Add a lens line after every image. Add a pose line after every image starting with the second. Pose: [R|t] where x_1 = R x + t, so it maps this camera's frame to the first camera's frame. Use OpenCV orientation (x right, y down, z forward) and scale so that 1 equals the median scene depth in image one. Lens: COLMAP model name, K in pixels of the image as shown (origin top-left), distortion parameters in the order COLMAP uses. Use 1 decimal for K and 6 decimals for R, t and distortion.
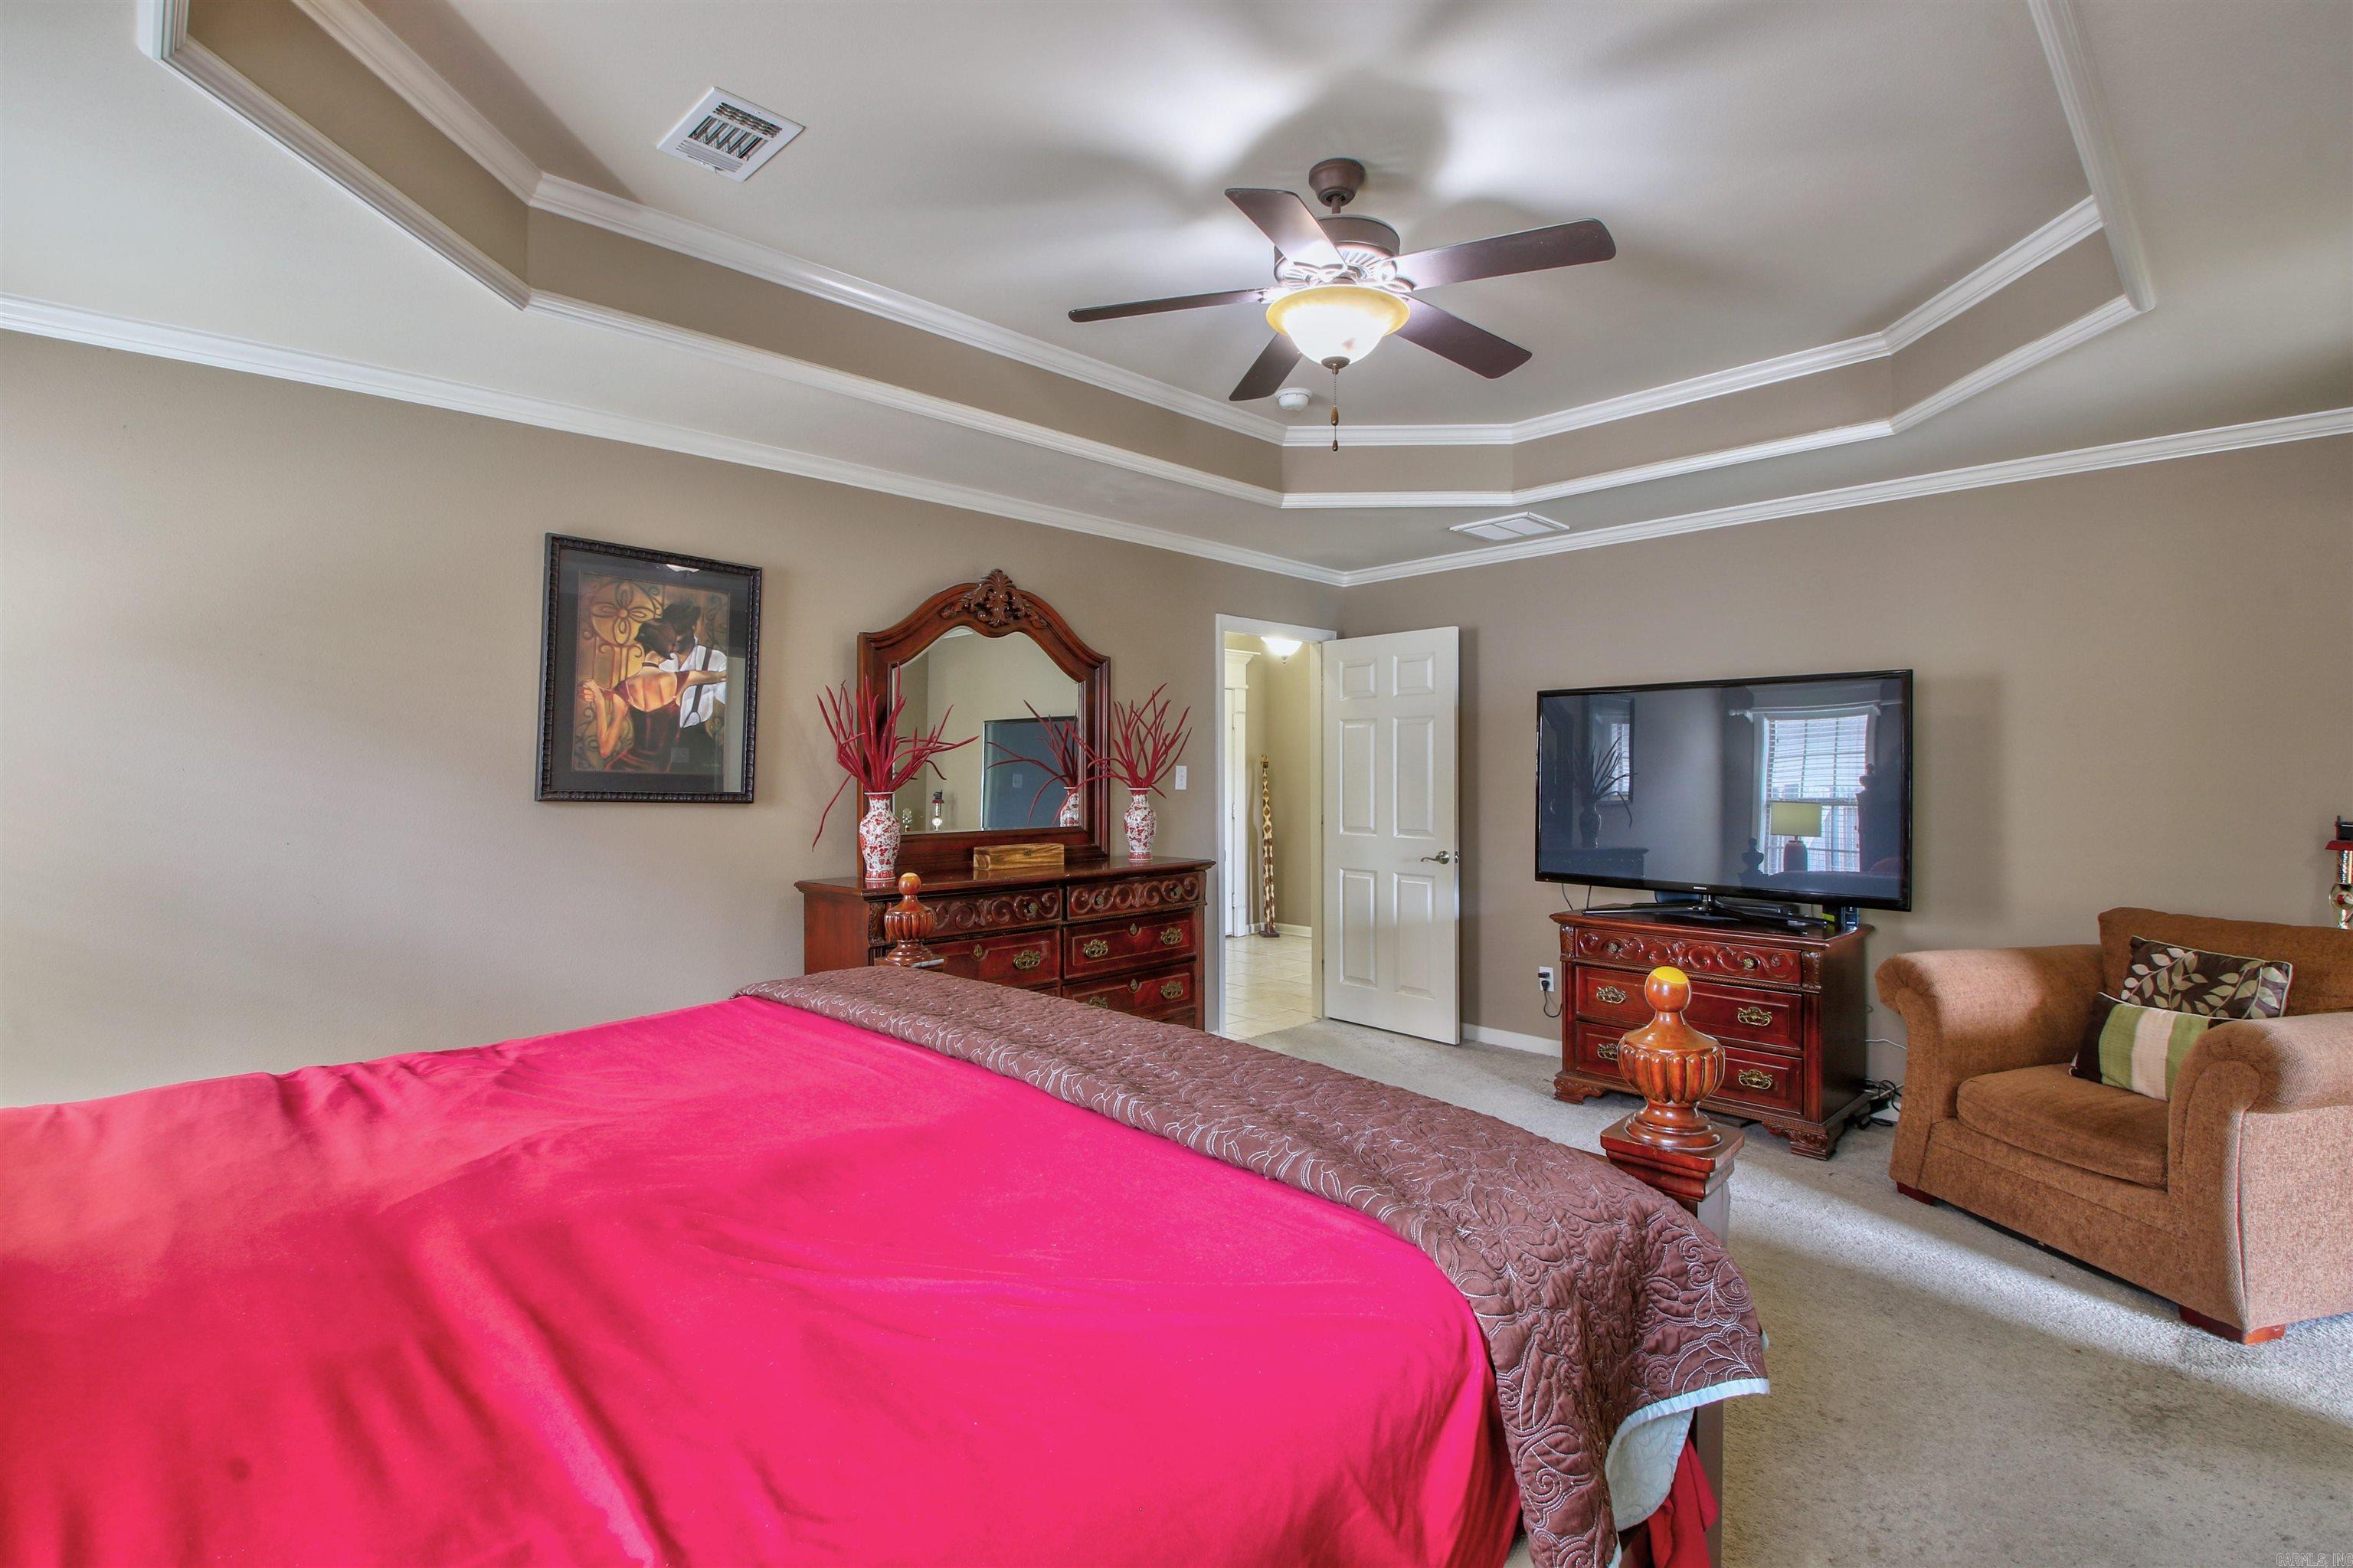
lens RADIAL K [[1095.1, 0, 1185.3], [0, 1095.1, 780.5], [0, 0, 1]] dist [0.000203, -0.000119]
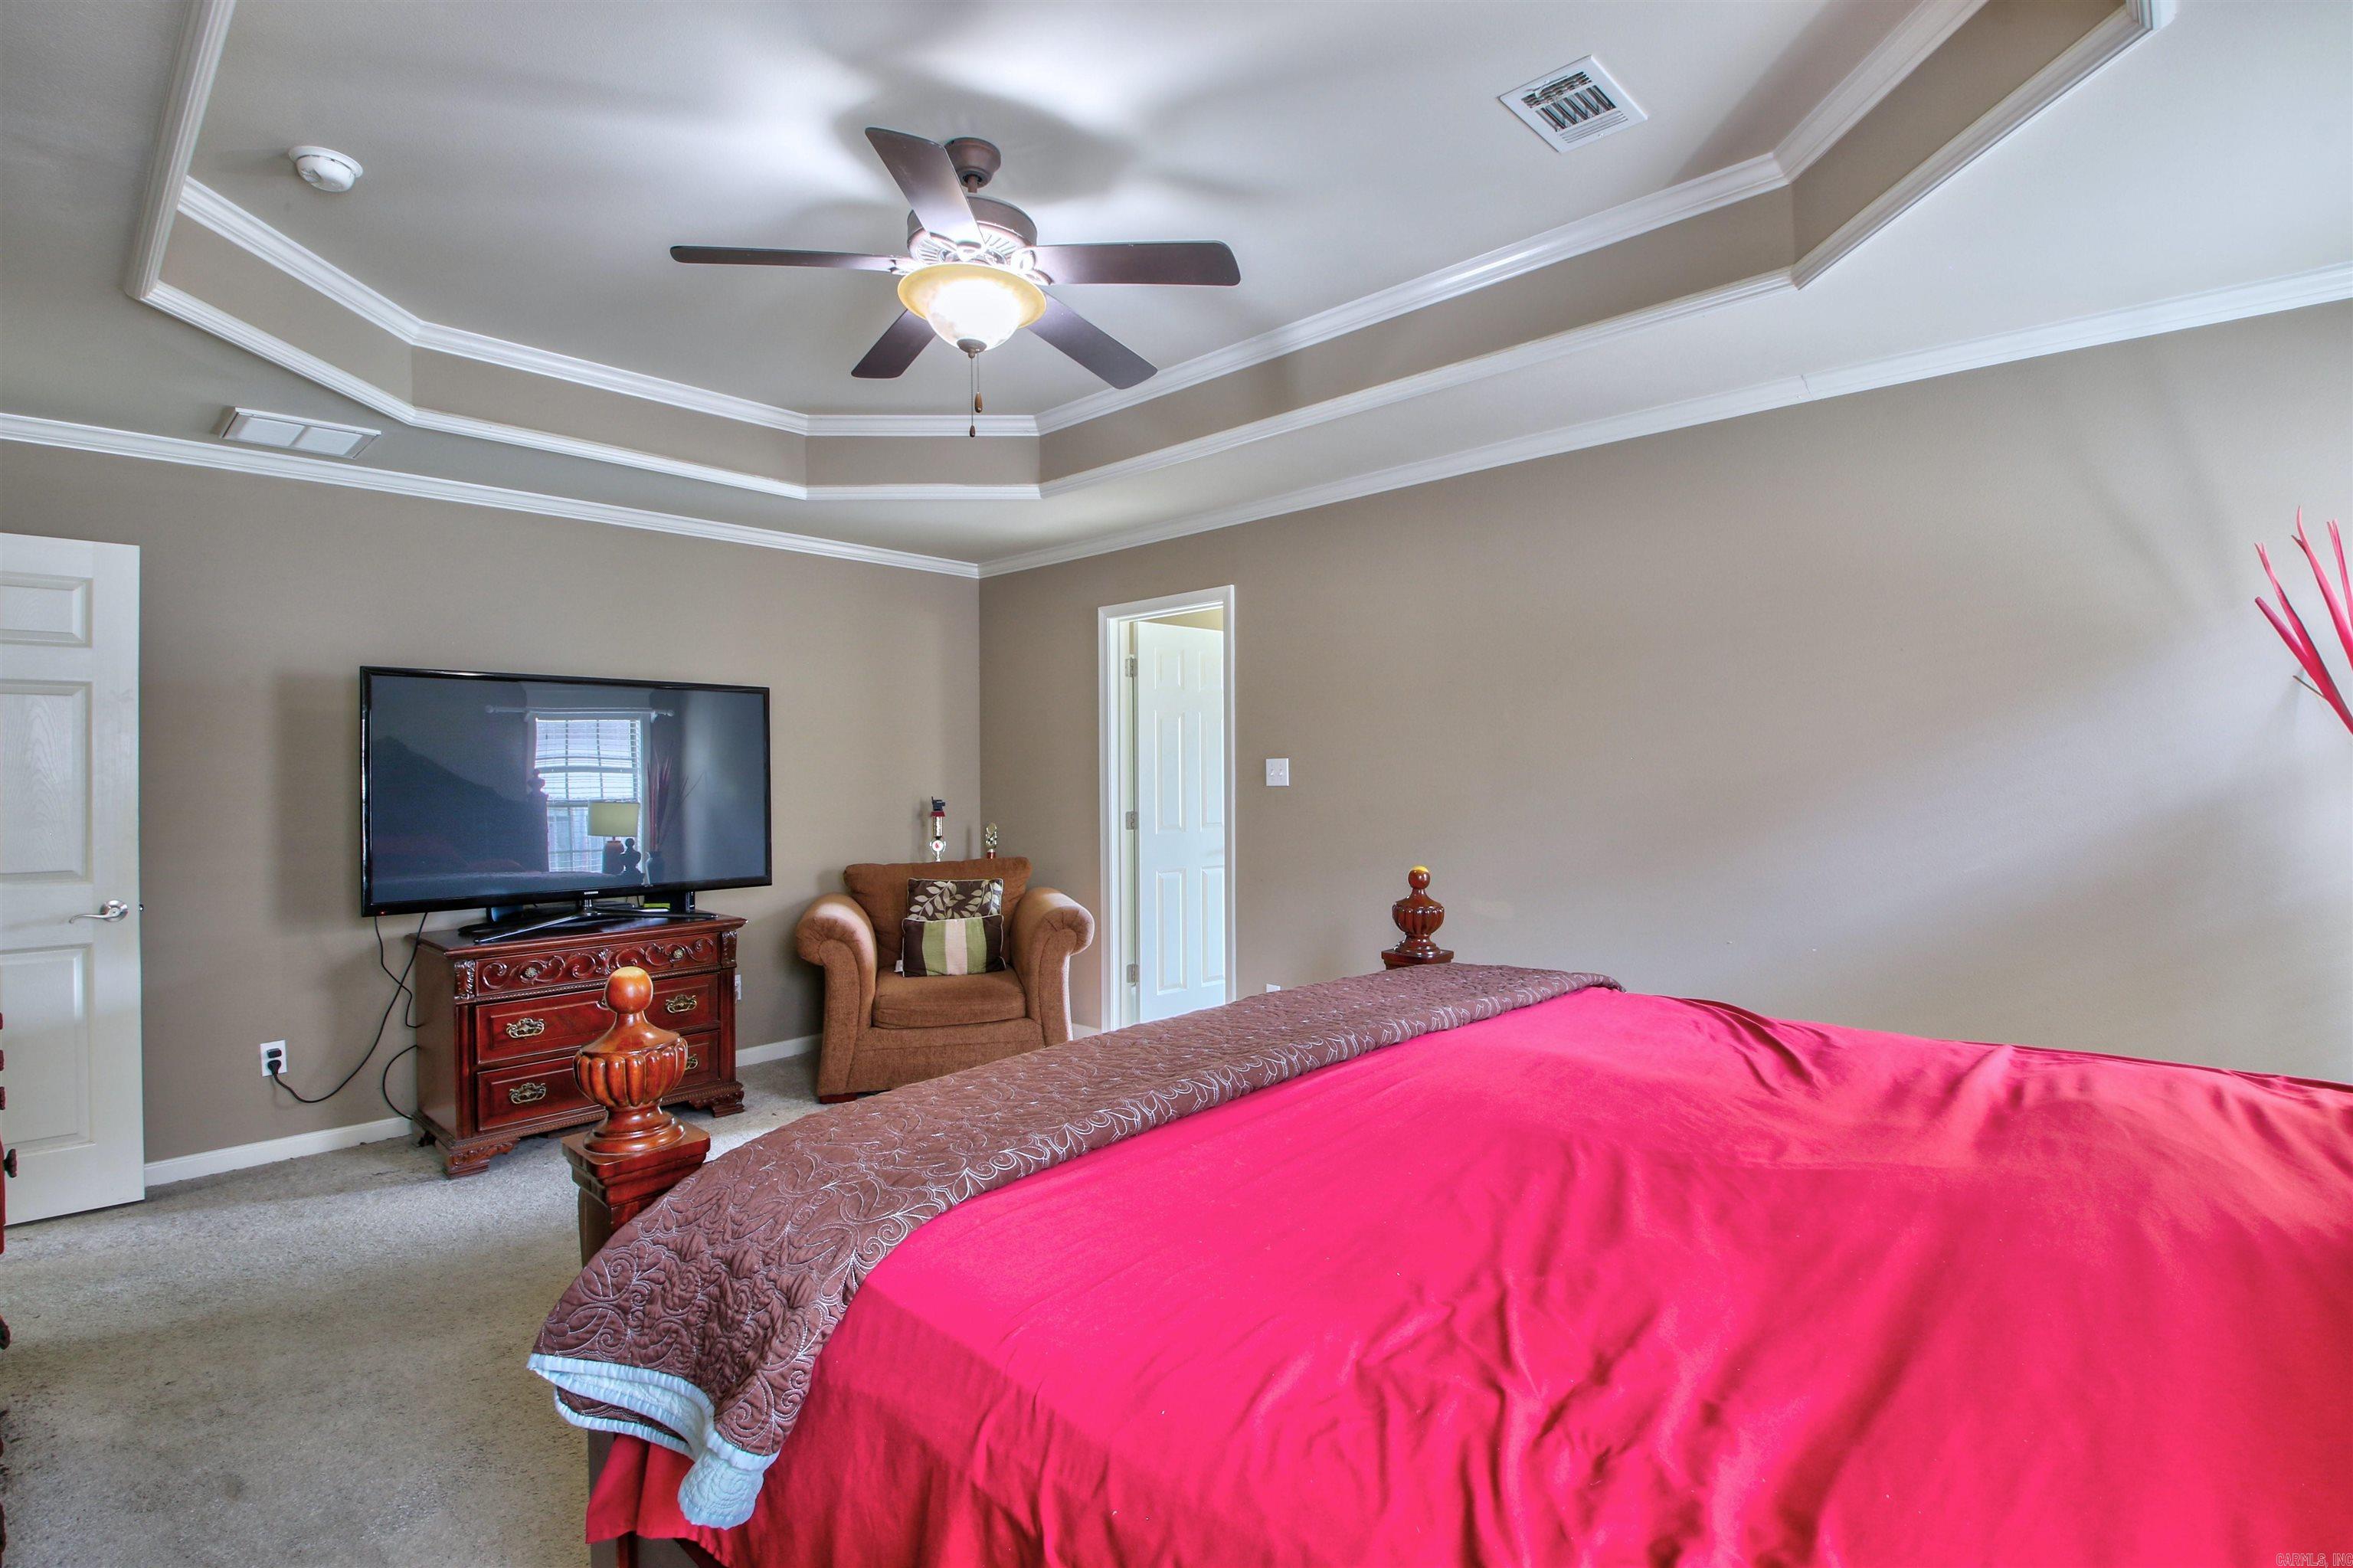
lens RADIAL K [[1095.1, 0, 1184.5], [0, 1095.1, 783.8], [0, 0, 1]] dist [0.000203, -0.000119]
pose [[-0.038590, -0.010534, 0.999200, -0.676862], [0.013445, 0.999848, 0.011060, -0.001445], [-0.999165, 0.013861, -0.038442, 0.683641]]
